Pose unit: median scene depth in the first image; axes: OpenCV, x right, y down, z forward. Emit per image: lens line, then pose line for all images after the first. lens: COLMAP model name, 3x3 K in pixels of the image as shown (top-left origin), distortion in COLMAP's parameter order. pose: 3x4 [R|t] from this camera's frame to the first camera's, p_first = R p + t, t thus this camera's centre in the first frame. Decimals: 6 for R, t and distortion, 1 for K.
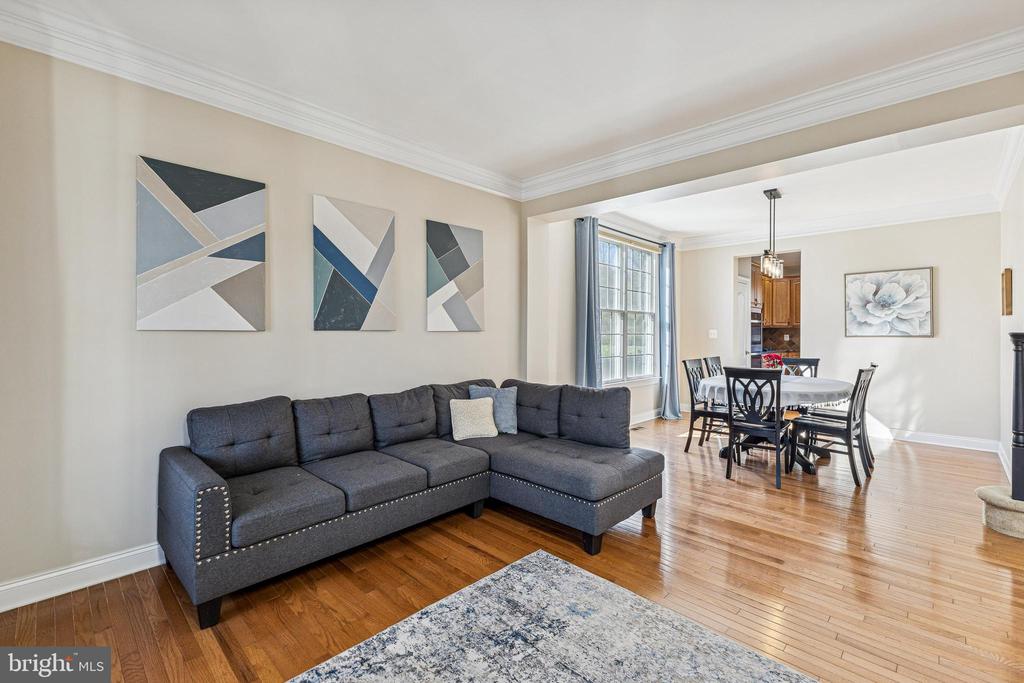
lens RADIAL K [[444.0, 0, 510.4], [0, 444.0, 331.4], [0, 0, 1]] dist [0.011956, -0.004040]
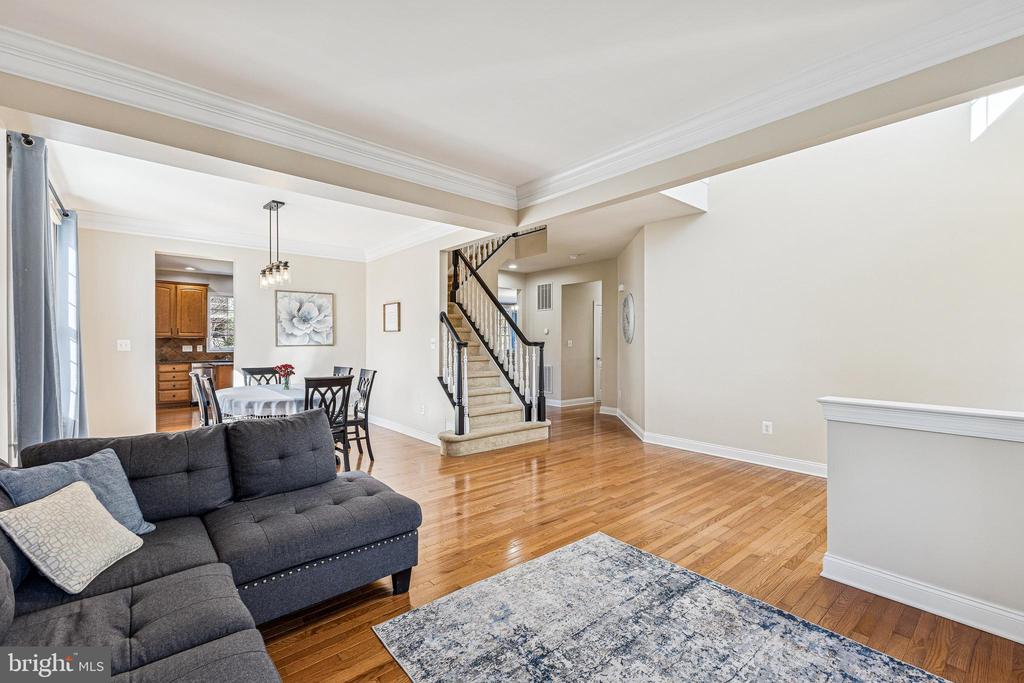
lens RADIAL K [[444.0, 0, 506.9], [0, 444.0, 345.1], [0, 0, 1]] dist [0.011956, -0.004040]
pose [[0.094881, -0.009419, 0.995444, -0.477033], [0.001615, 0.999955, 0.009308, -0.001276], [-0.995487, 0.000724, 0.094892, 0.496703]]
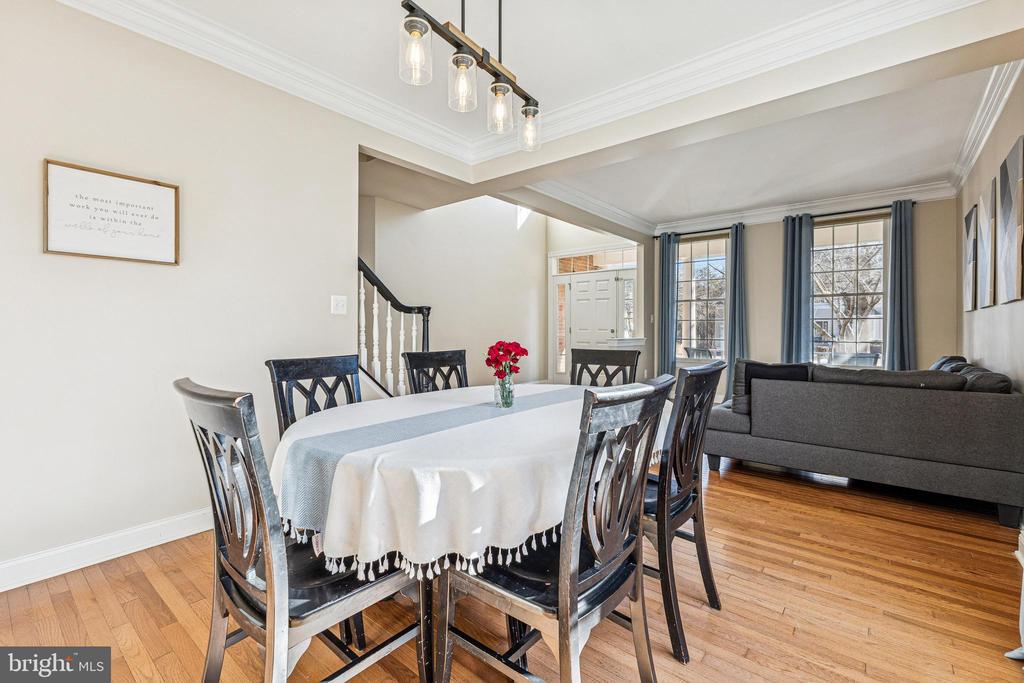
lens RADIAL K [[444.0, 0, 510.0], [0, 444.0, 335.3], [0, 0, 1]] dist [0.011956, -0.004040]
pose [[-0.996780, -0.004671, -0.080045, 0.770081], [-0.005816, 0.999884, 0.014084, 0.054709], [0.079970, 0.014504, -0.996692, 1.759355]]
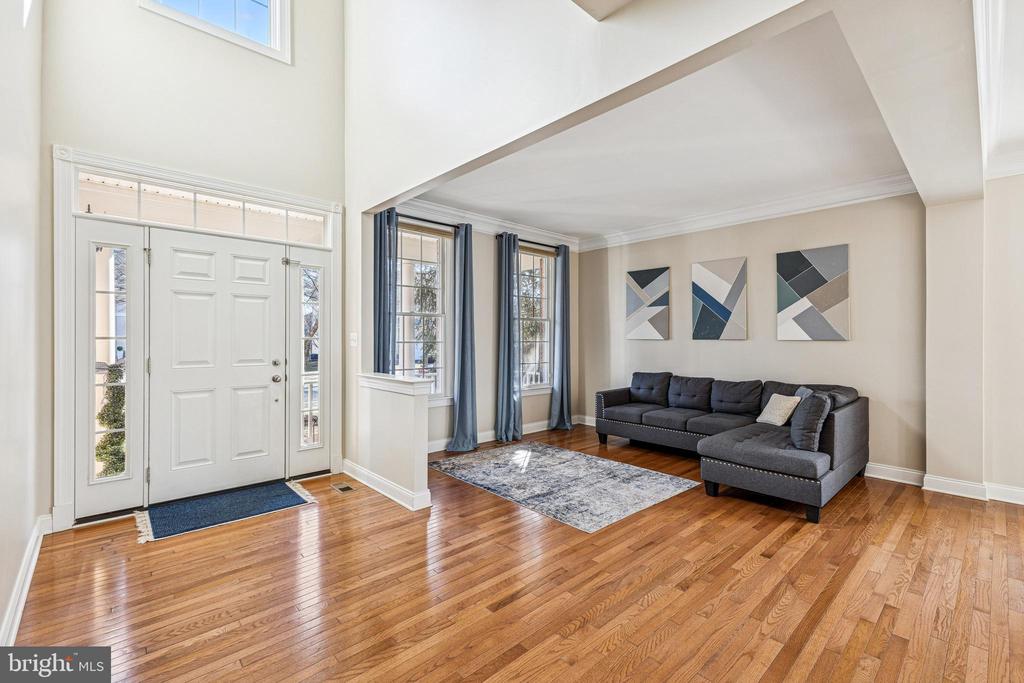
lens RADIAL K [[444.0, 0, 509.9], [0, 444.0, 339.2], [0, 0, 1]] dist [0.011956, -0.004040]
pose [[-0.055006, -0.001222, -0.998485, 1.155533], [-0.005379, 0.999985, -0.000928, 0.002120], [0.998472, 0.005320, -0.055011, 0.304797]]
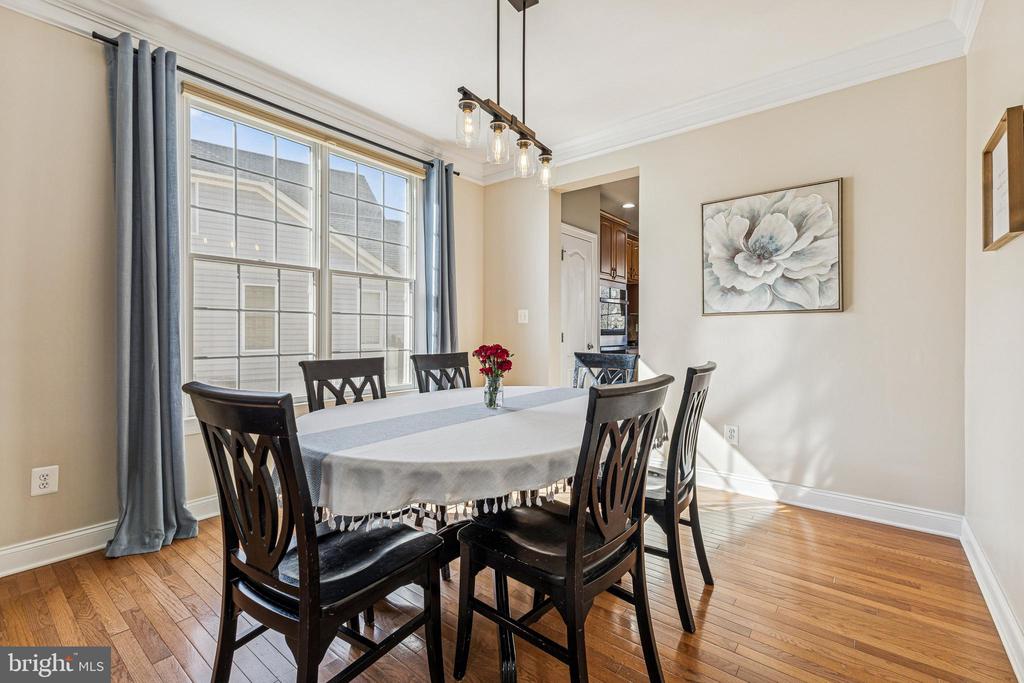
lens RADIAL K [[444.0, 0, 513.1], [0, 444.0, 331.9], [0, 0, 1]] dist [0.011956, -0.004040]
pose [[0.995099, -0.004022, 0.098803, 0.710040], [0.003766, 0.999989, 0.002775, 0.047939], [-0.098813, -0.002390, 0.995103, 0.722869]]
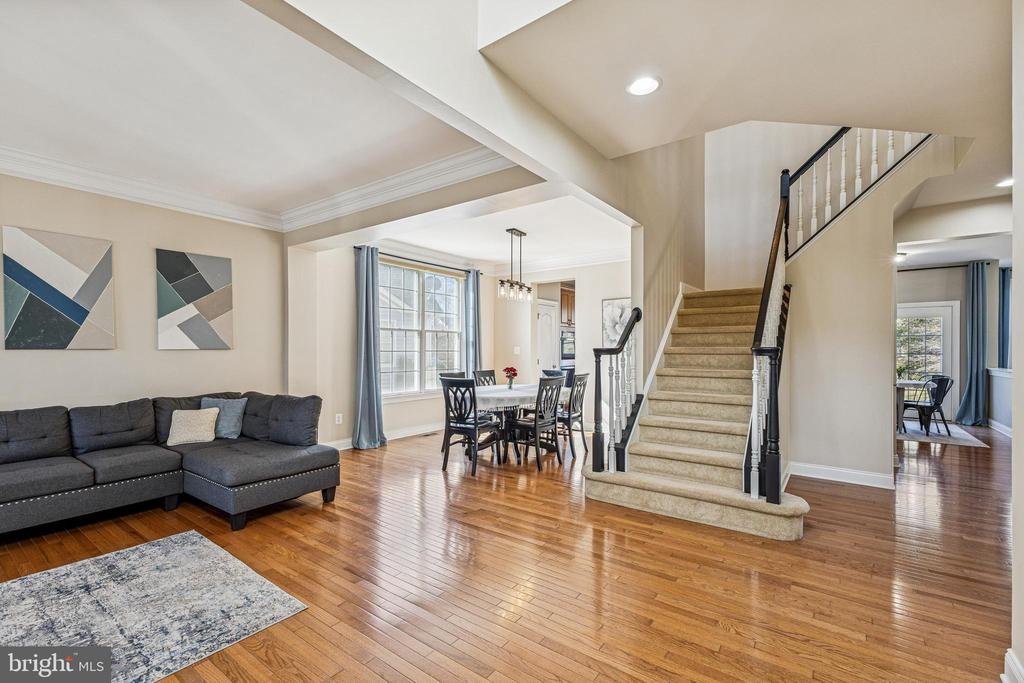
lens RADIAL K [[444.0, 0, 515.3], [0, 444.0, 349.7], [0, 0, 1]] dist [0.011956, -0.004040]
pose [[0.989893, -0.005400, 0.141710, 0.542364], [0.005049, 0.999983, 0.002835, 0.001732], [-0.141723, -0.002090, 0.989904, -0.228275]]
